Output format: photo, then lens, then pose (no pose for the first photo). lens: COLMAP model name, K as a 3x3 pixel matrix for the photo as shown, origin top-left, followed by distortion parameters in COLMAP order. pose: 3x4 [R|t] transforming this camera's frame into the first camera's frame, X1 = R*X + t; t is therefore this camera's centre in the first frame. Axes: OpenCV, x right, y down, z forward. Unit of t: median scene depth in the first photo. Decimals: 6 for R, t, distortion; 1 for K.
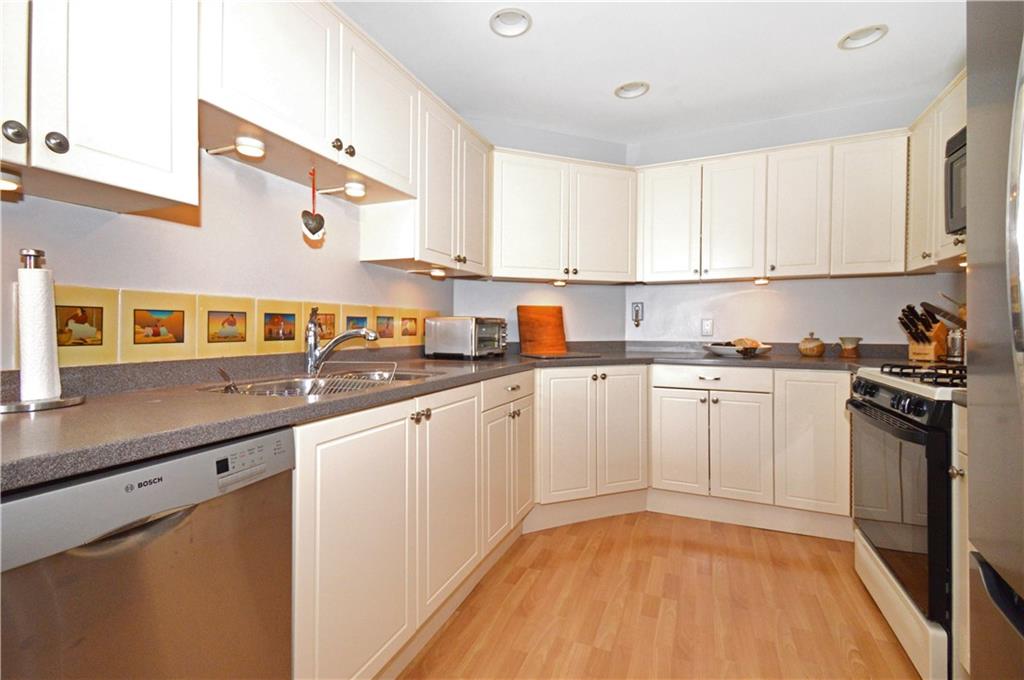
lens RADIAL K [[468.3, 0, 500.4], [0, 468.3, 329.9], [0, 0, 1]] dist [0.042116, -0.000303]
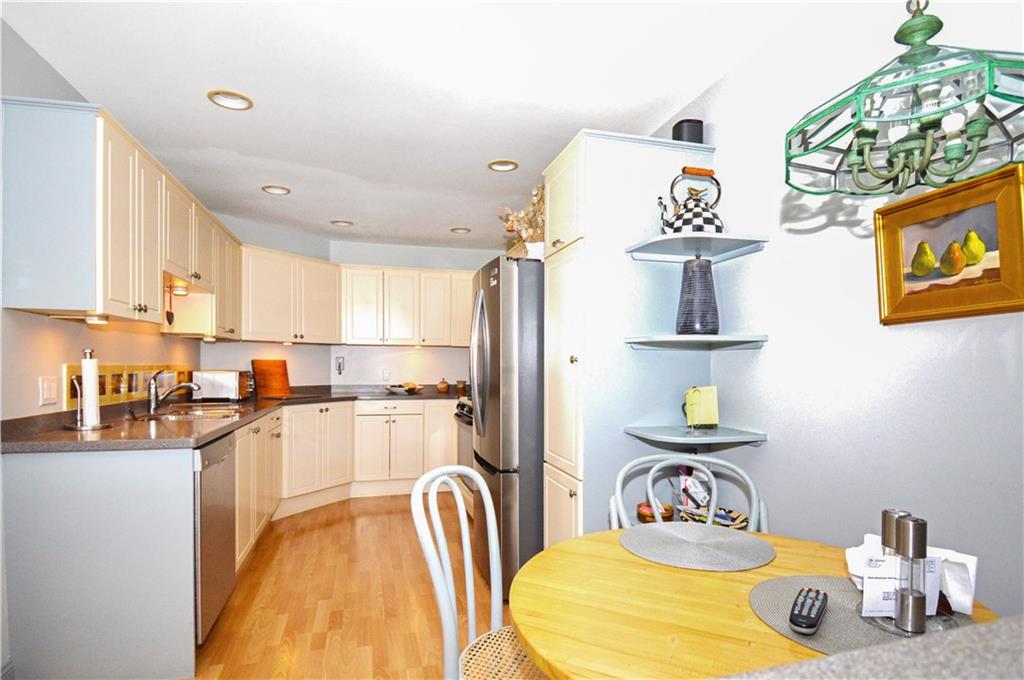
lens RADIAL K [[536.2, 0, 509.4], [0, 536.2, 370.4], [0, 0, 1]] dist [0.029730, 0.000004]
pose [[0.780891, -0.001765, 0.624664, -0.376182], [-0.002637, 0.999978, 0.006122, -0.036508], [-0.624661, -0.006428, 0.780869, -0.672426]]
